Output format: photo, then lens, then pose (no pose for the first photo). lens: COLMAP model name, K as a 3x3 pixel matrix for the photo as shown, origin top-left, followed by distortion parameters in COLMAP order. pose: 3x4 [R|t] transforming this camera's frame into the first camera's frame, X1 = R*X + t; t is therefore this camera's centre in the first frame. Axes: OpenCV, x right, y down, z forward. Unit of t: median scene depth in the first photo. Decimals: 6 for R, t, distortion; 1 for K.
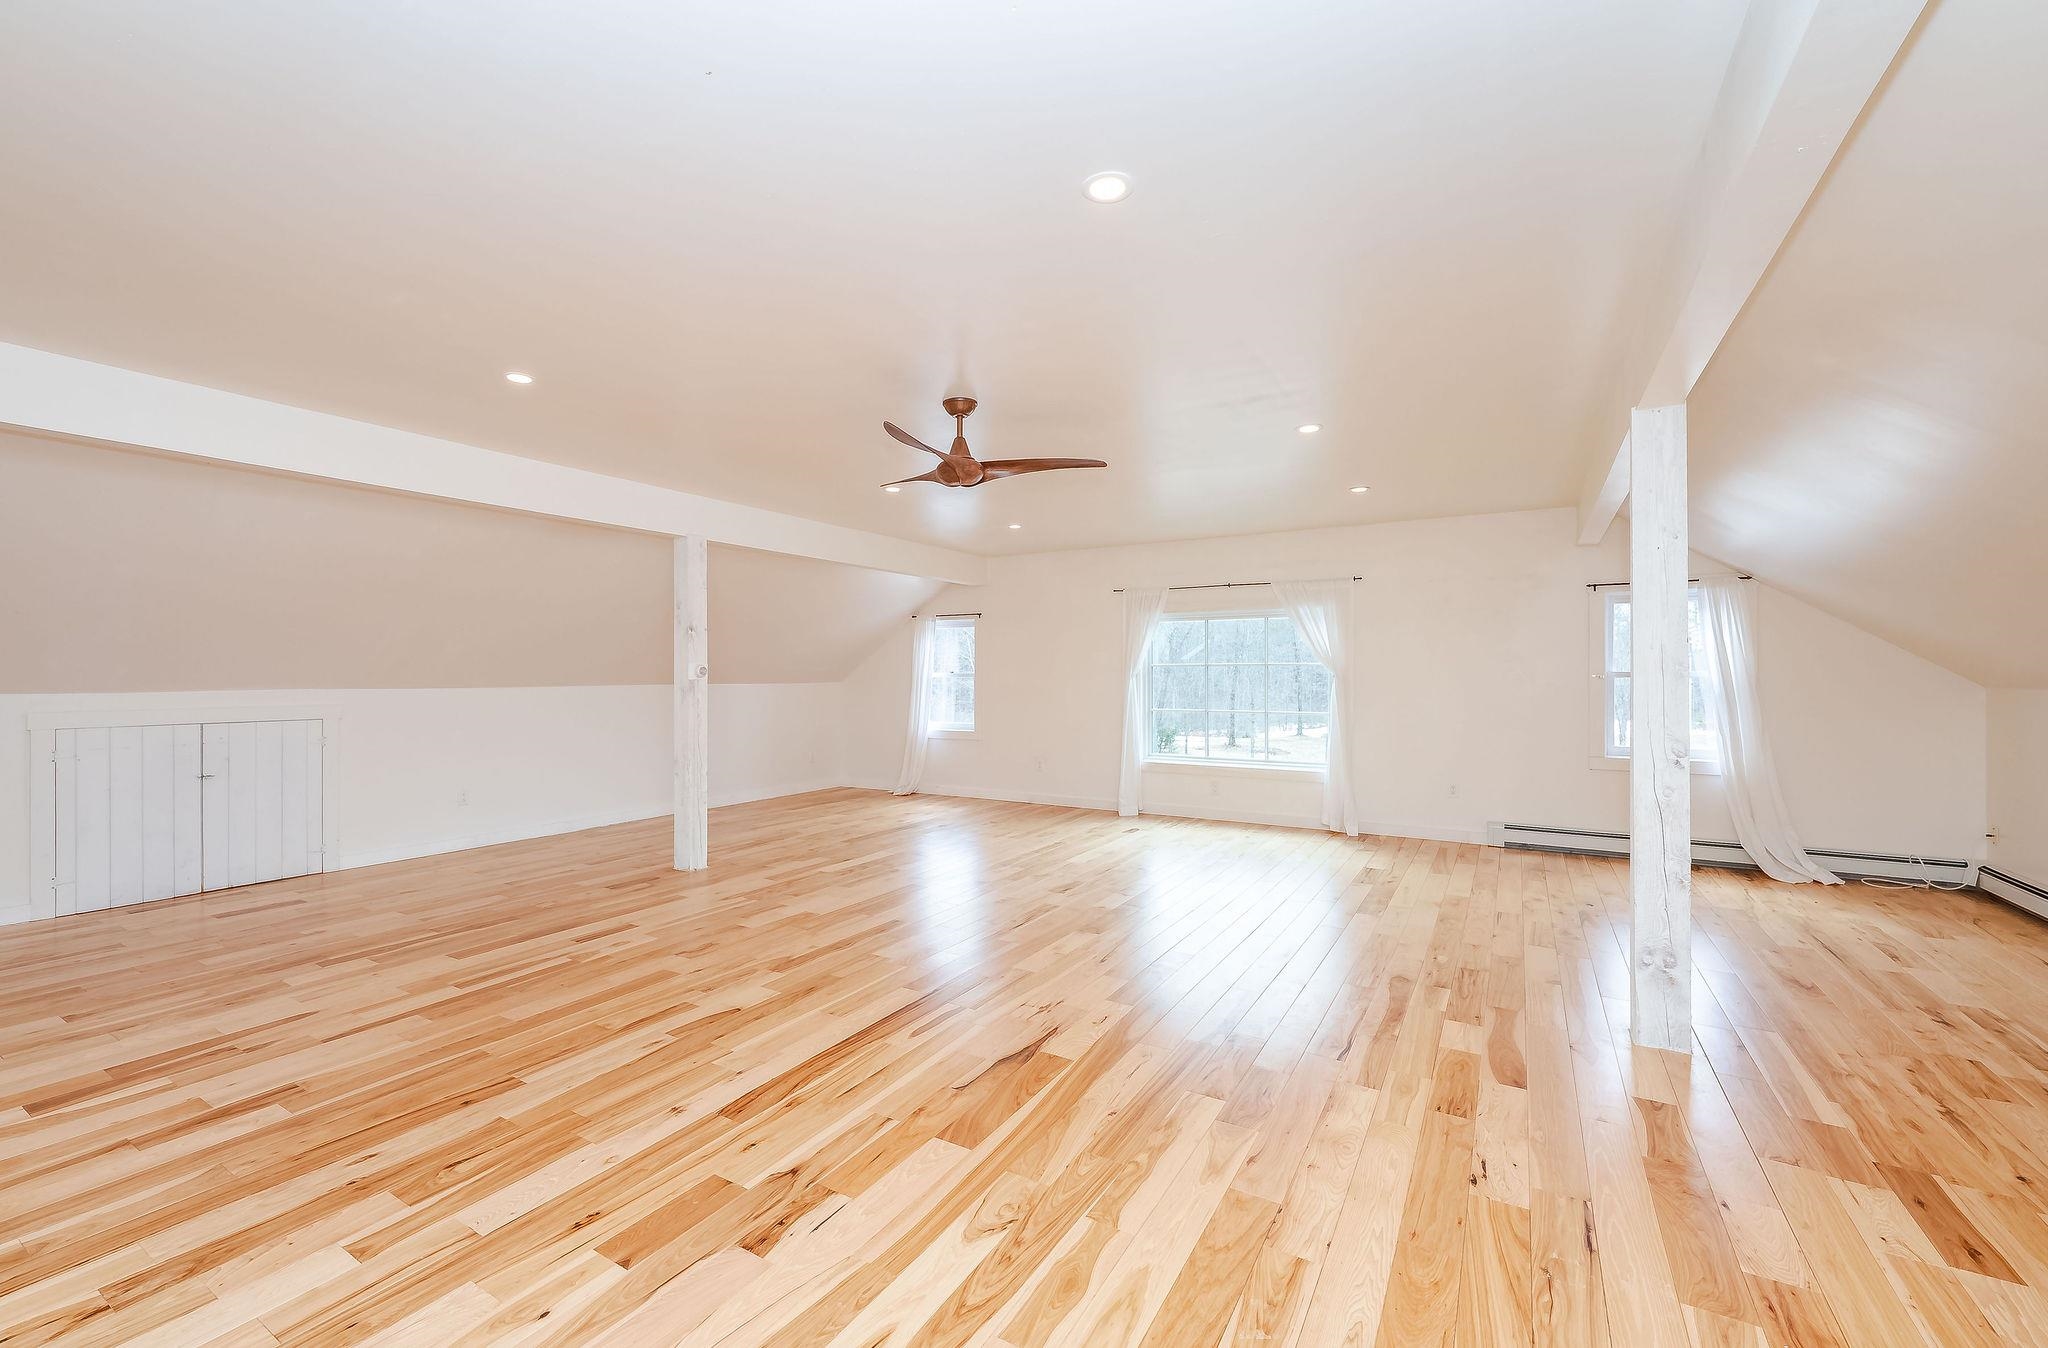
lens RADIAL K [[833.5, 0, 1023.0], [0, 833.5, 666.7], [0, 0, 1]] dist [0.002693, 0.000082]
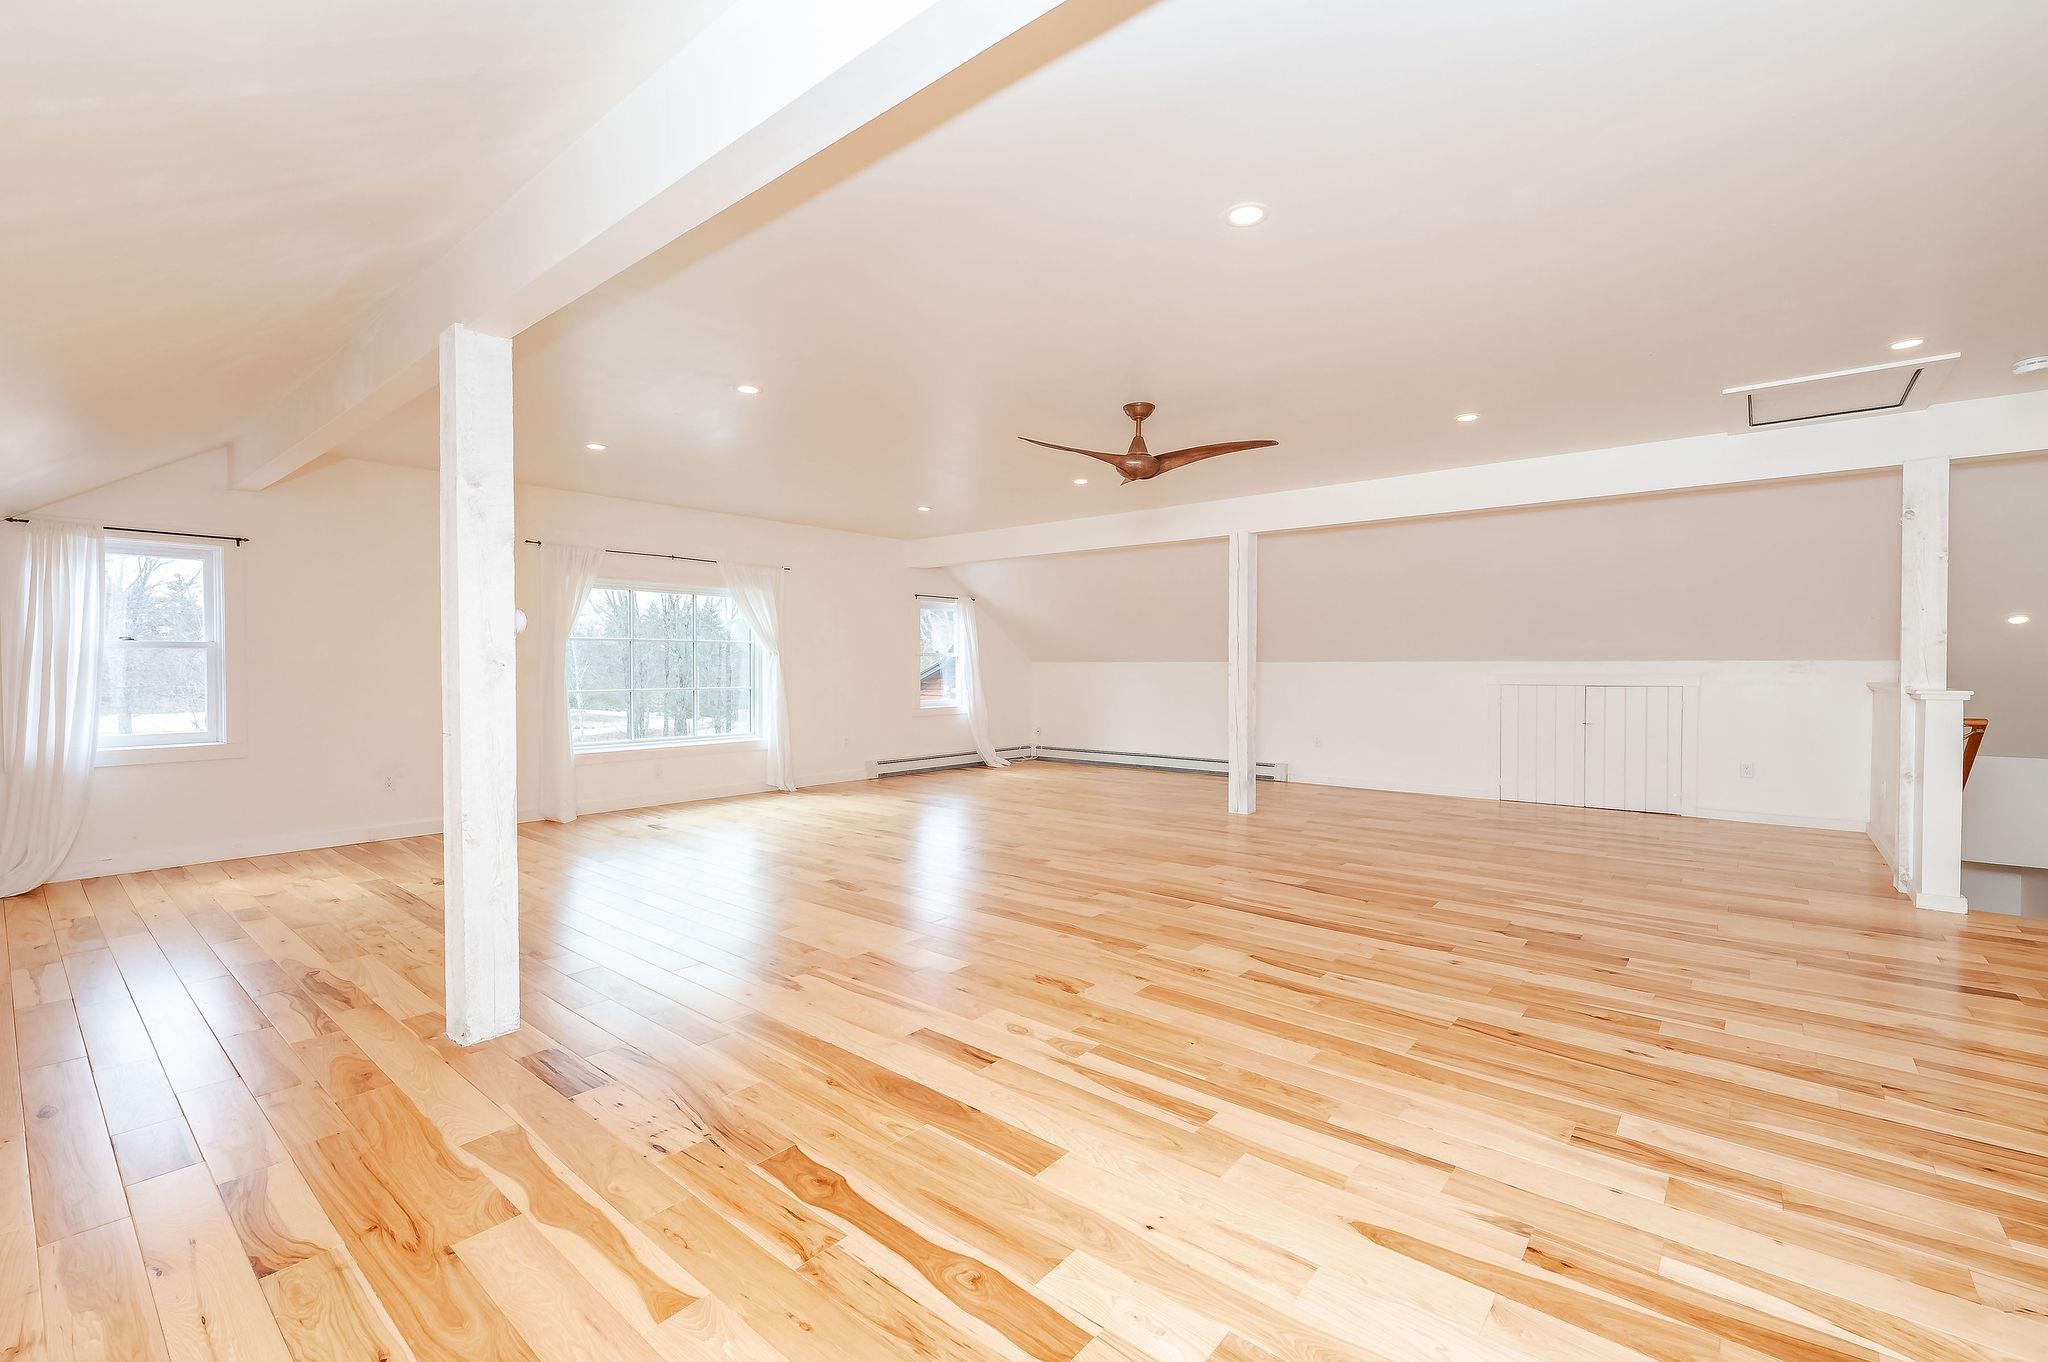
lens RADIAL K [[833.5, 0, 1014.3], [0, 833.5, 676.4], [0, 0, 1]] dist [0.002693, 0.000082]
pose [[0.182350, -0.005238, 0.983220, -1.122355], [-0.010379, 0.999920, 0.007252, 0.058258], [-0.983179, -0.011527, 0.182281, 0.900621]]
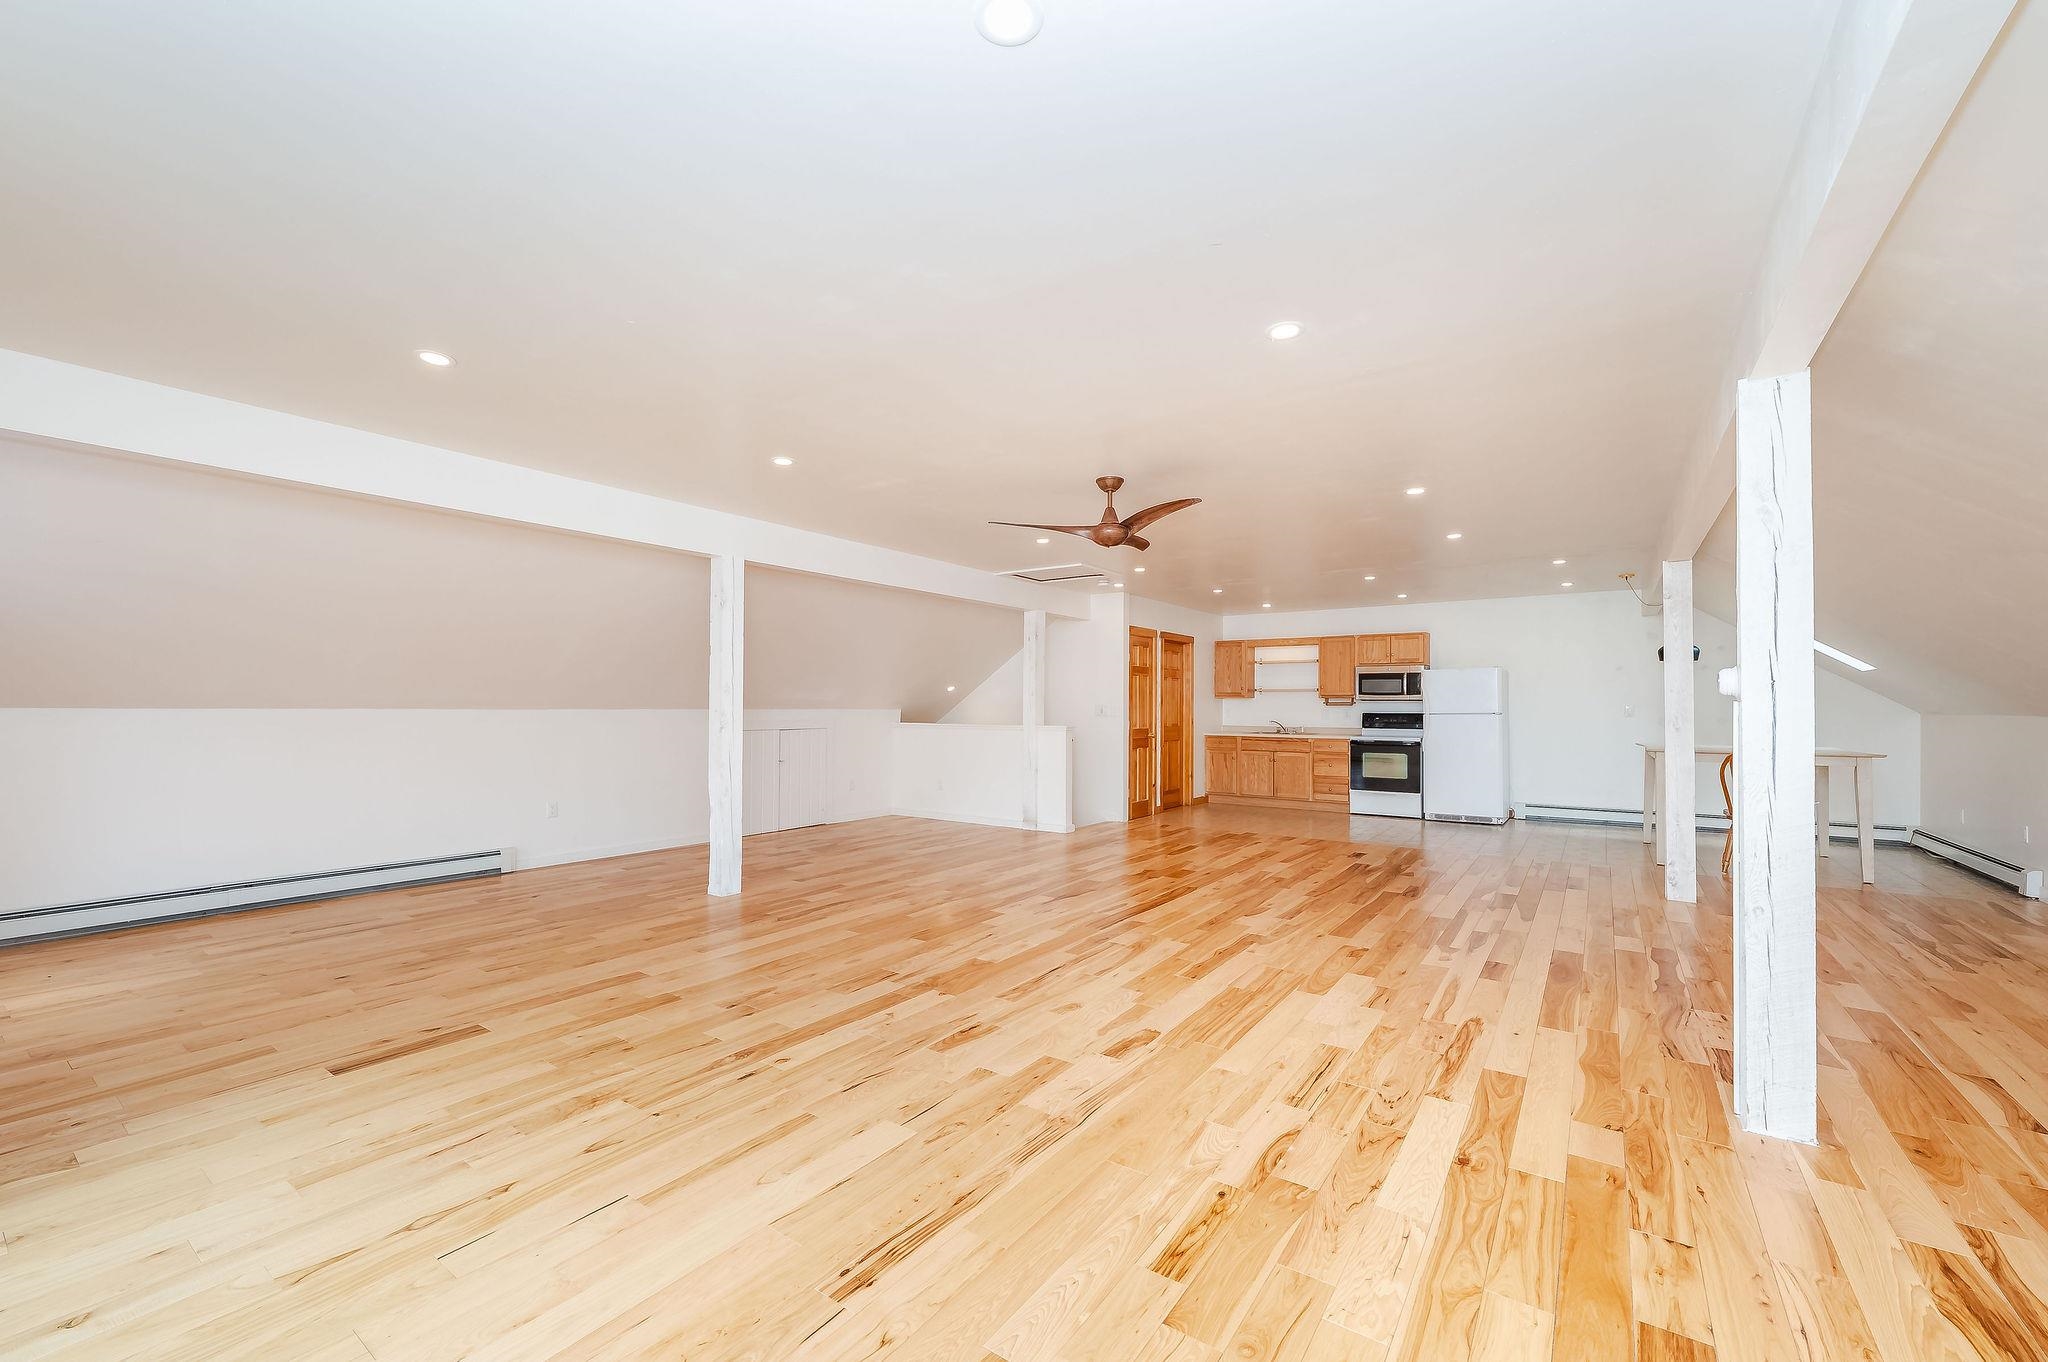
lens RADIAL K [[833.5, 0, 994.9], [0, 833.5, 703.0], [0, 0, 1]] dist [0.002693, 0.000082]
pose [[-0.993730, -0.001837, 0.111794, -0.043776], [-0.003727, 0.999854, -0.016705, 0.034902], [-0.111747, -0.017017, -0.993591, 2.120568]]
